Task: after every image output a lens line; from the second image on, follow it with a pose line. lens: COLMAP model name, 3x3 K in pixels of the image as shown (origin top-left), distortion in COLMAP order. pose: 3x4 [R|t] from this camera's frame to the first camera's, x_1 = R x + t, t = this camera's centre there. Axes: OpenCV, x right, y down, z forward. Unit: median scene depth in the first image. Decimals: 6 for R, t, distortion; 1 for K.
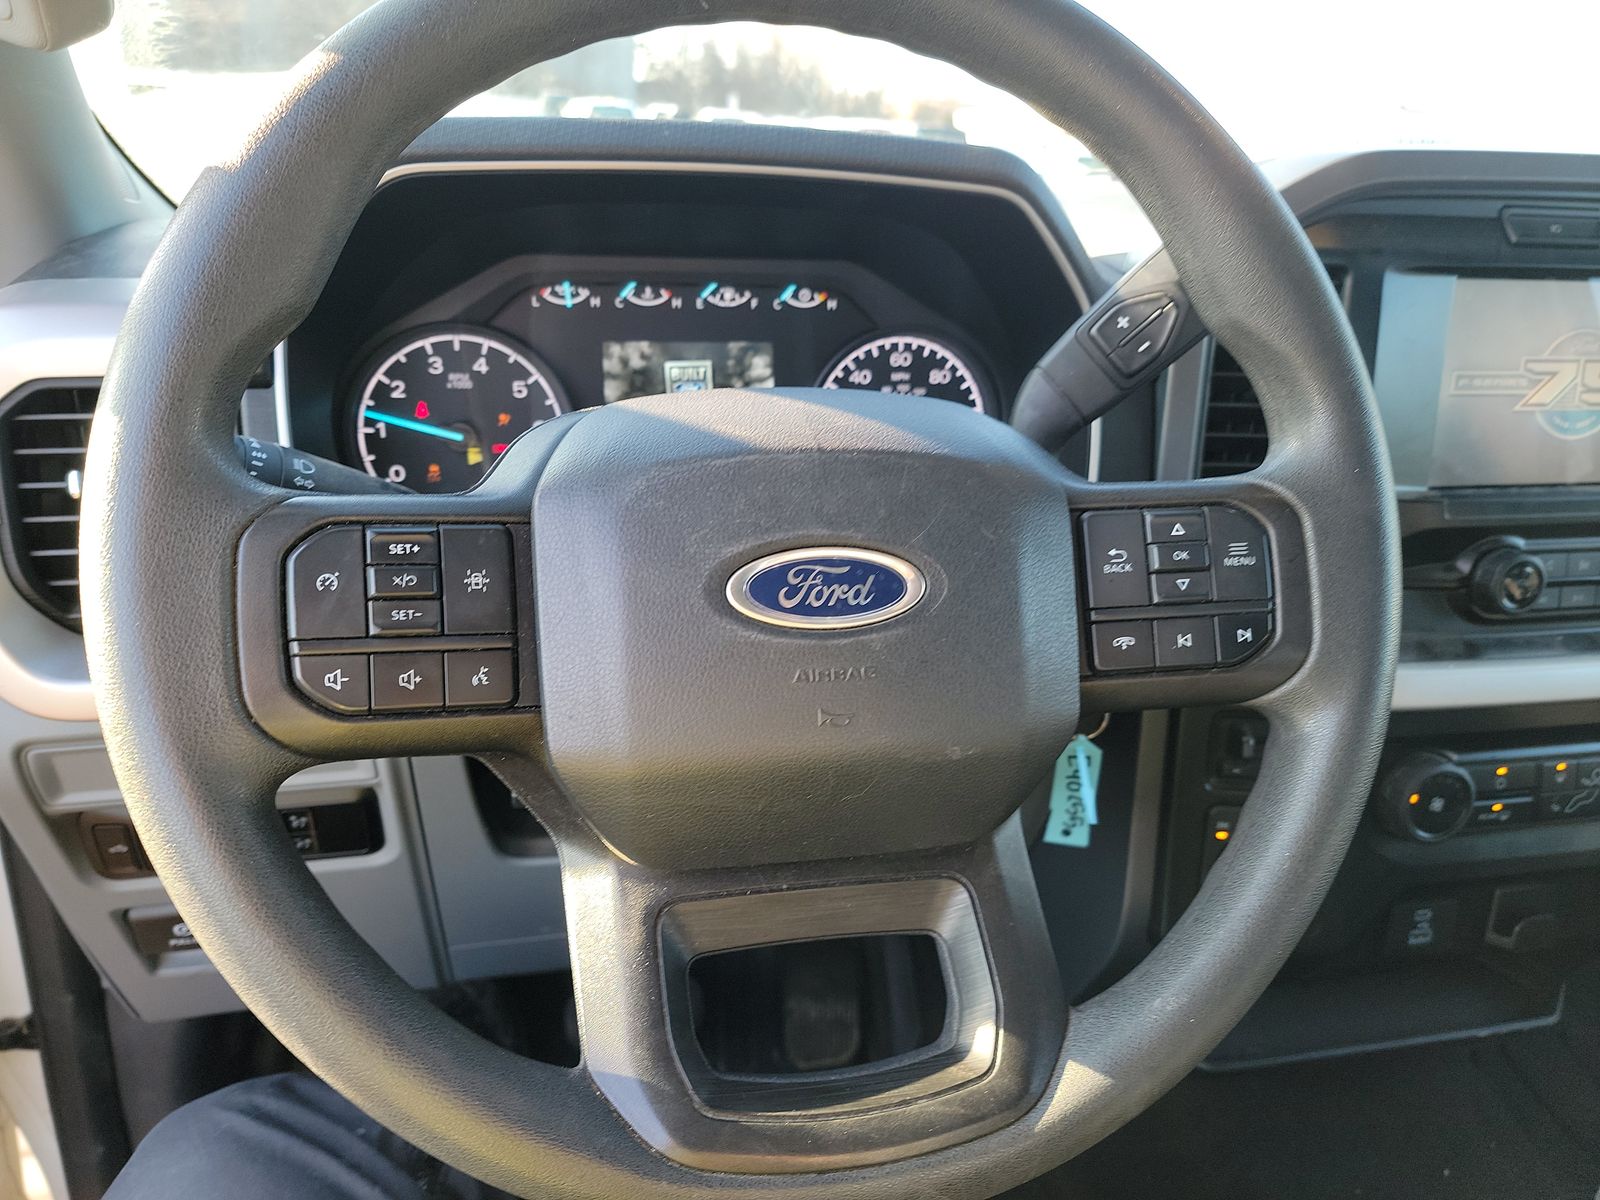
lens RADIAL K [[1110.5, 0, 800.0], [0, 1110.5, 600.0], [0, 0, 1]] dist [0.110892, -0.105637]
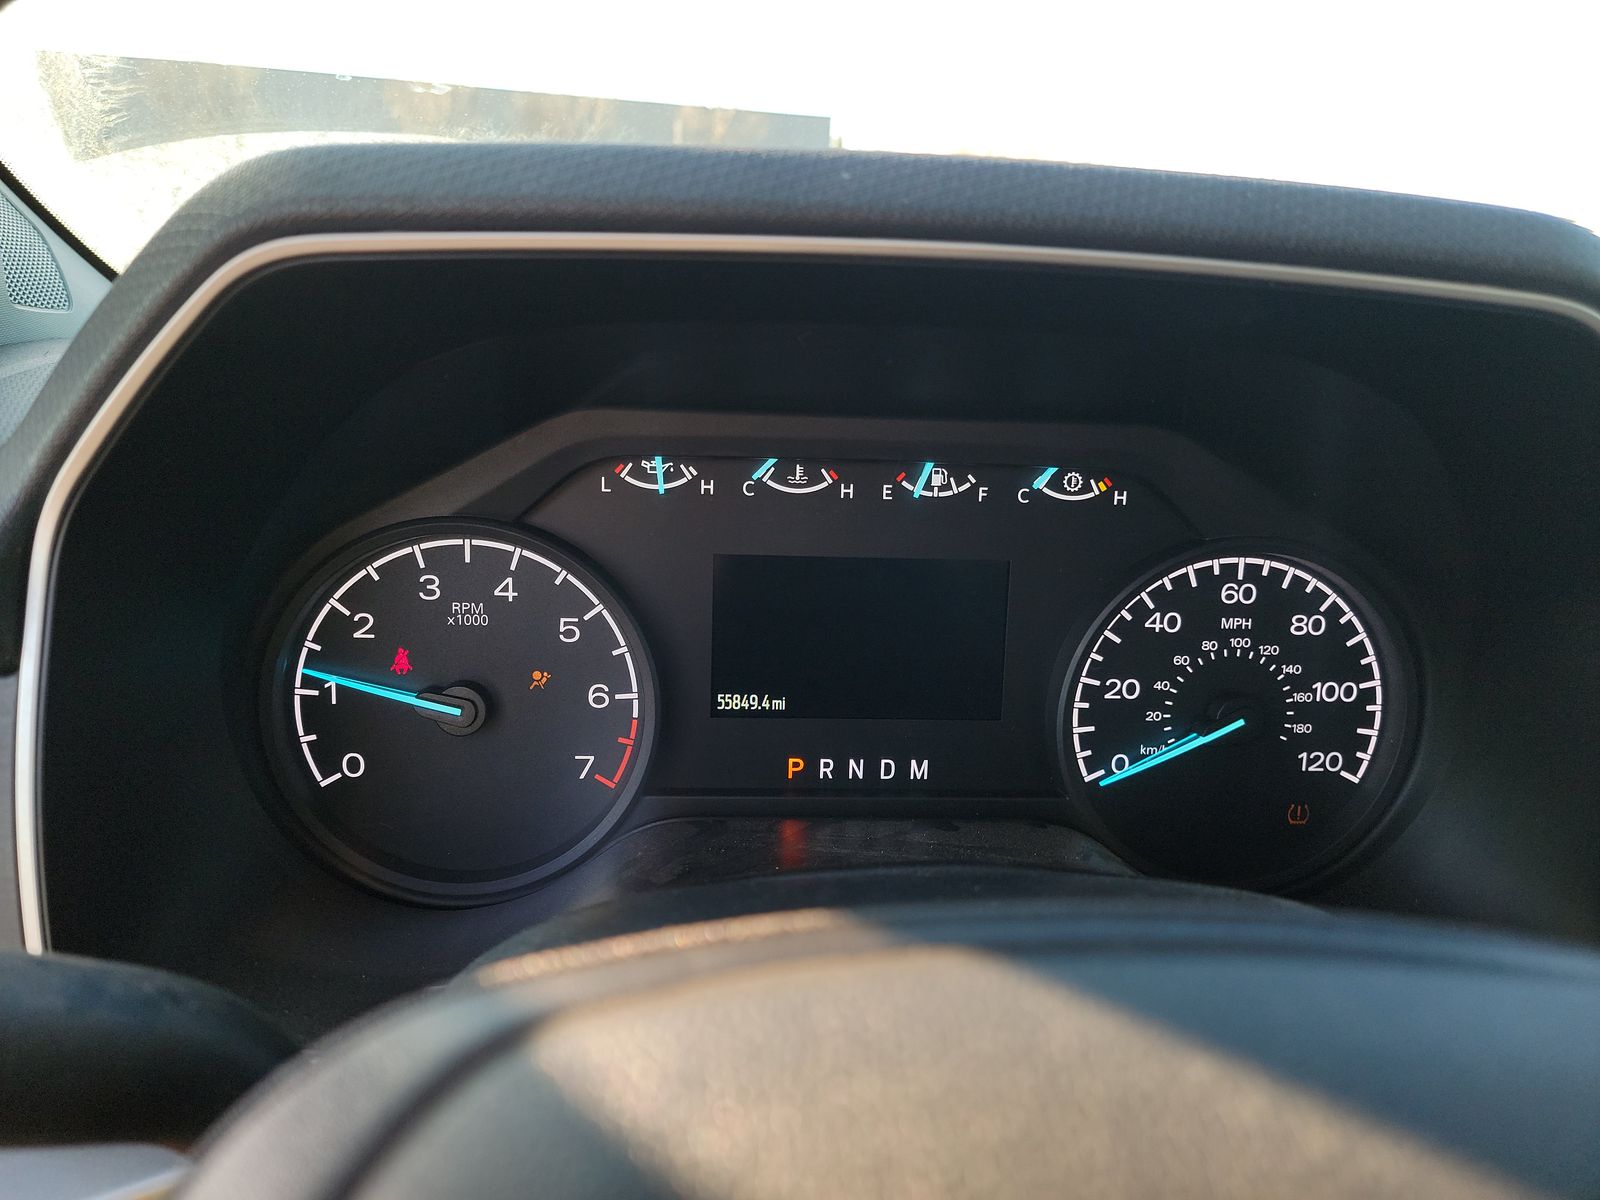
lens RADIAL K [[1110.5, 0, 800.0], [0, 1110.5, 600.0], [0, 0, 1]] dist [0.110892, -0.105637]
pose [[0.987715, 0.051829, -0.147424, -0.047711], [-0.066118, 0.993399, -0.093737, -0.157126], [0.141592, 0.102333, 0.984622, 0.447698]]
